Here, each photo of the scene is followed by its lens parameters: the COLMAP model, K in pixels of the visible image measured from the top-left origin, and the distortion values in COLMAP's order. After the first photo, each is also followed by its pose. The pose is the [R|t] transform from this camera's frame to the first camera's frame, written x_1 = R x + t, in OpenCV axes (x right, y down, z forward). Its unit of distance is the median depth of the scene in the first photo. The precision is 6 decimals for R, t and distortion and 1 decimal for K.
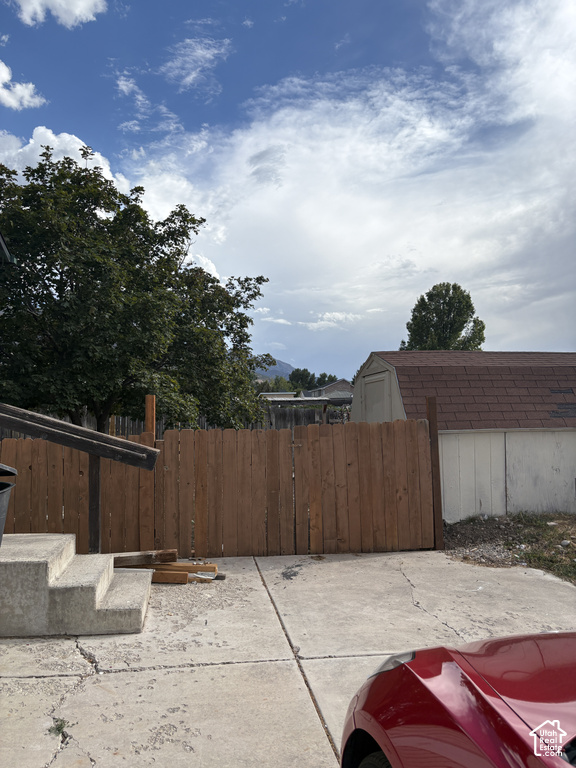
lens RADIAL K [[590.2, 0, 288.0], [0, 590.2, 384.0], [0, 0, 1]] dist [0.000805, -0.000947]
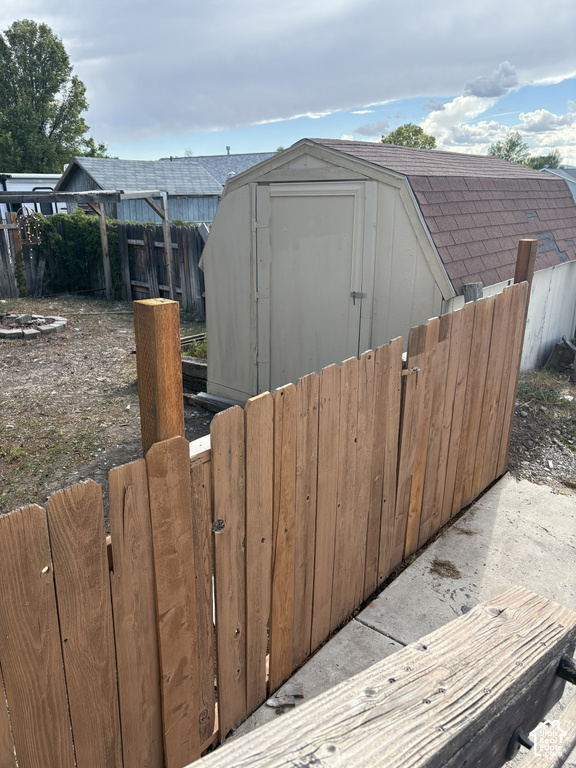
lens RADIAL K [[590.2, 0, 288.0], [0, 590.2, 384.0], [0, 0, 1]] dist [0.000805, -0.000947]
pose [[0.760224, -0.196248, 0.619312, -0.248295], [-0.038832, 0.937853, 0.344855, -0.028429], [-0.648500, -0.286216, 0.705357, 0.534641]]
